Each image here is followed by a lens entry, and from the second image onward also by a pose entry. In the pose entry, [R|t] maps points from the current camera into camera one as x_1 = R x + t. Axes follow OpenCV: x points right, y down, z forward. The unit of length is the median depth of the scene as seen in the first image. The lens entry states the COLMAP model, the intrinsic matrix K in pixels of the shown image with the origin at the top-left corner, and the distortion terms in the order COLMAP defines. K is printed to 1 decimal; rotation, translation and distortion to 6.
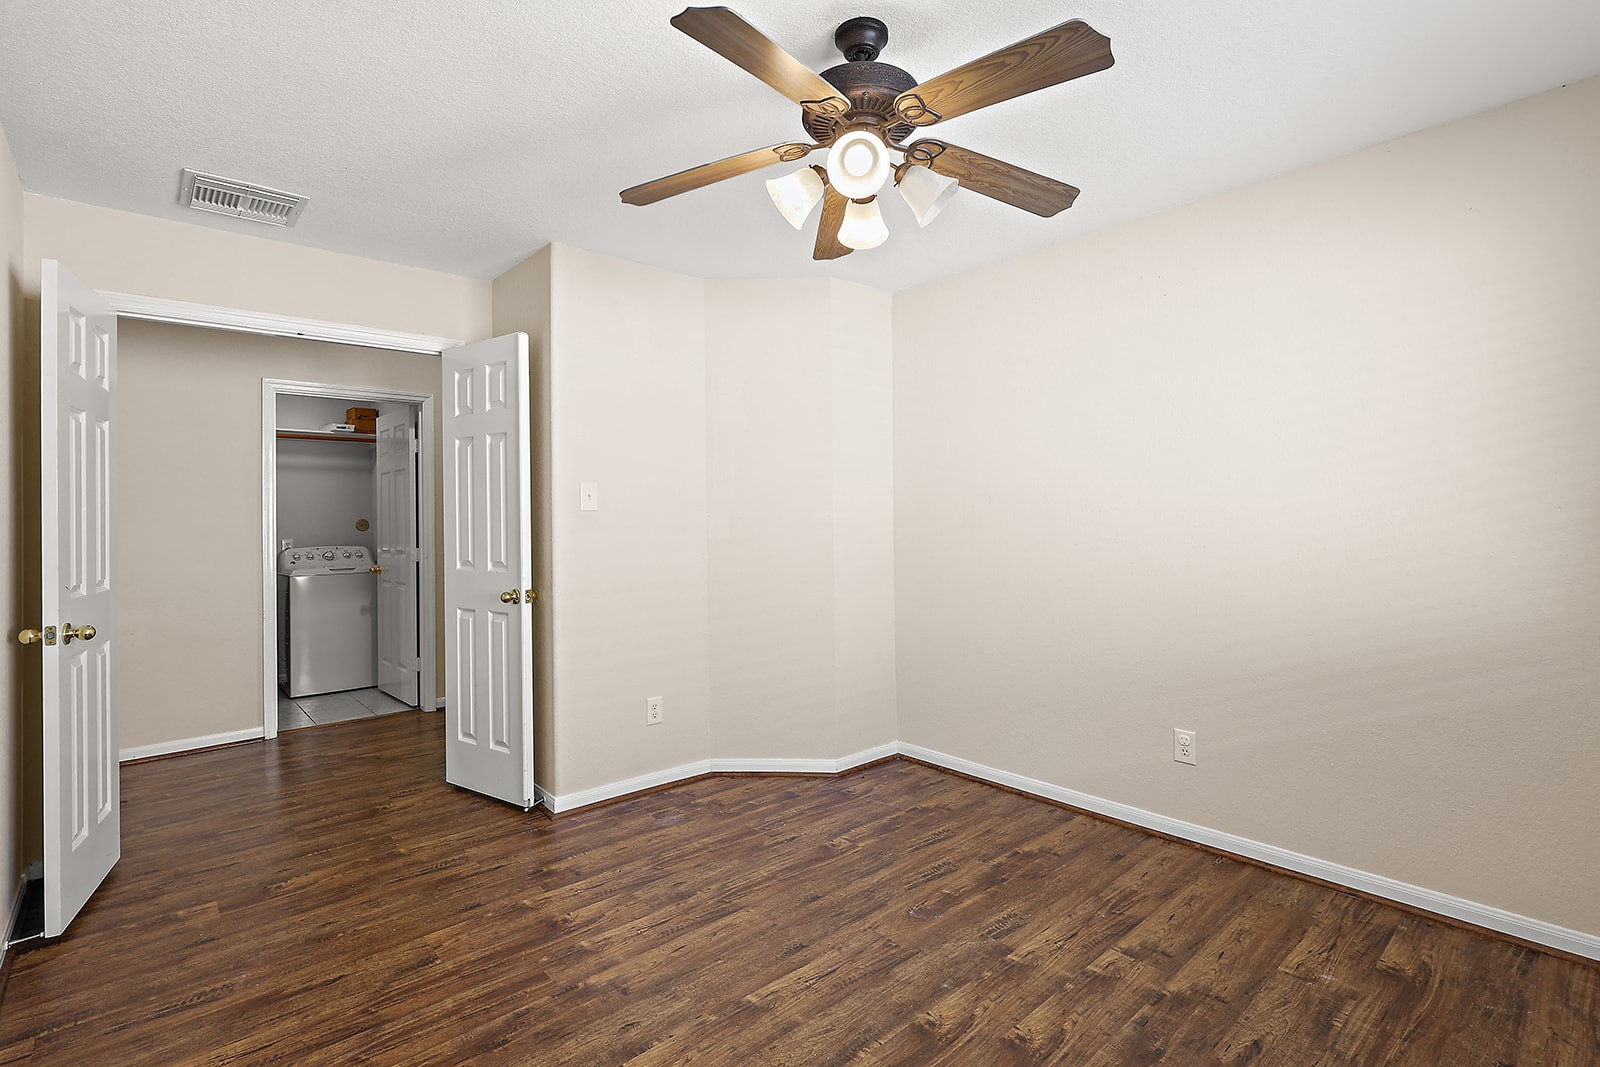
lens RADIAL K [[749.8, 0, 796.4], [0, 749.8, 526.8], [0, 0, 1]] dist [0.017297, -0.000597]
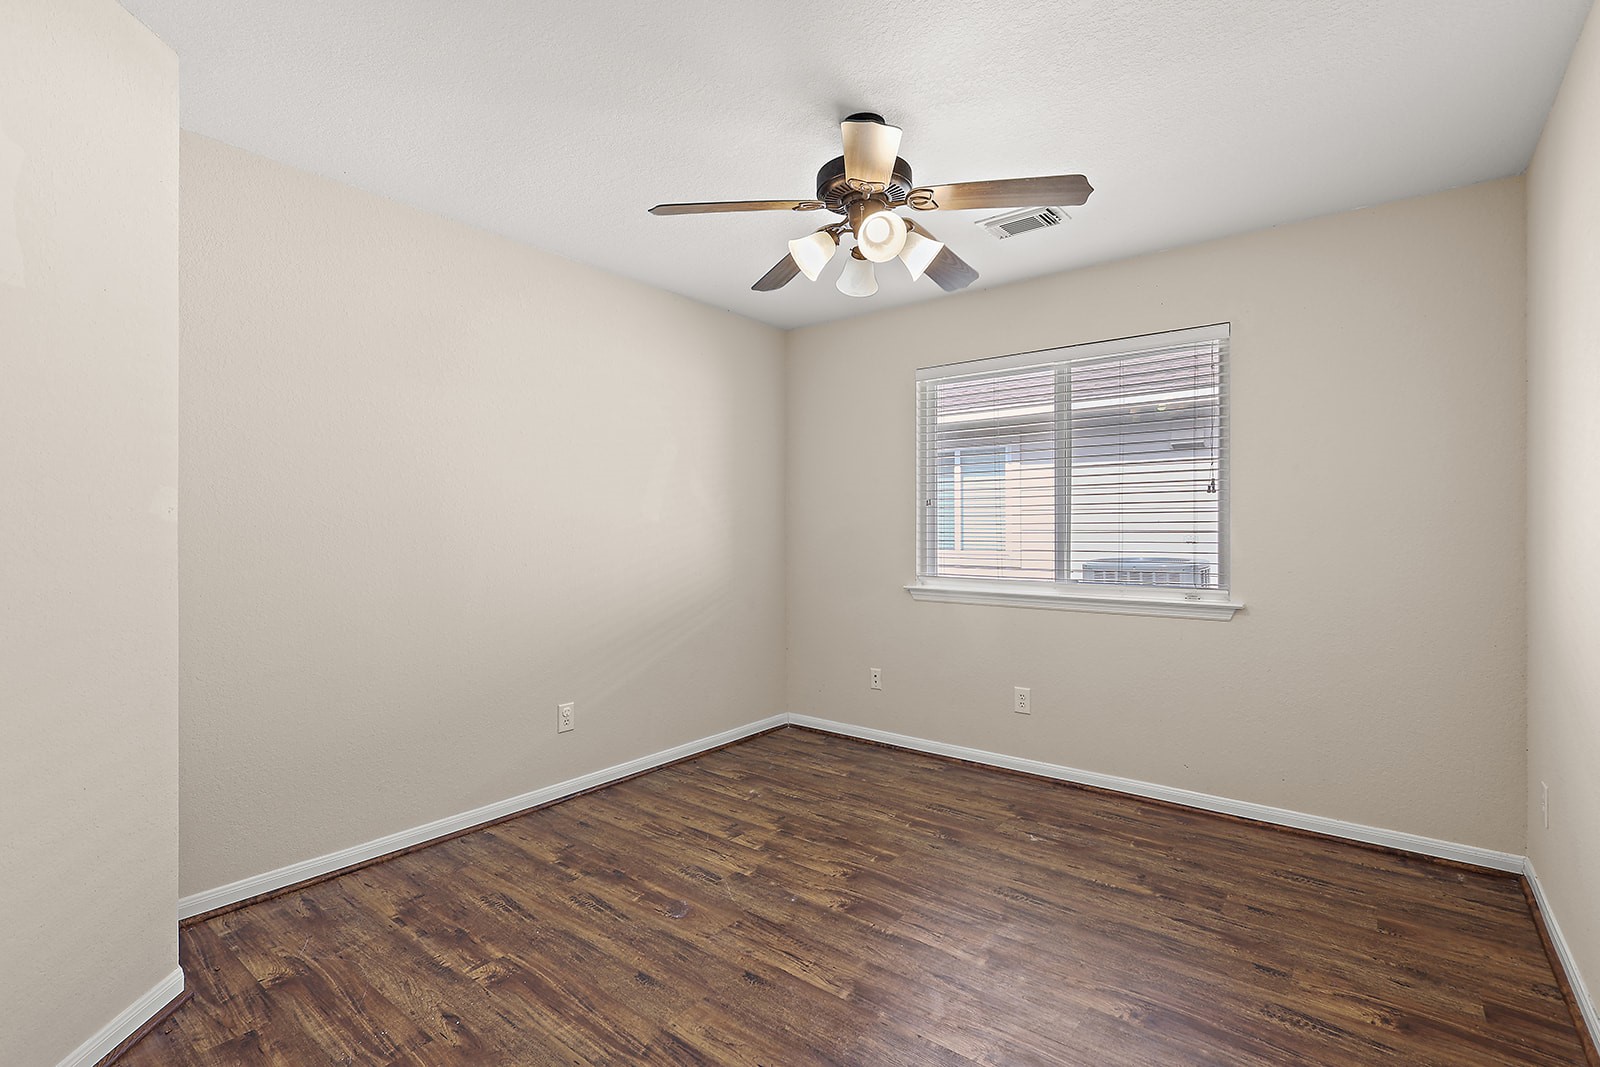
lens RADIAL K [[749.8, 0, 798.8], [0, 749.8, 526.0], [0, 0, 1]] dist [0.017297, -0.000597]
pose [[-0.189775, 0.023548, 0.981545, -0.791980], [0.006207, 0.999721, -0.022784, 0.021033], [-0.981808, 0.001768, -0.189868, 0.947791]]
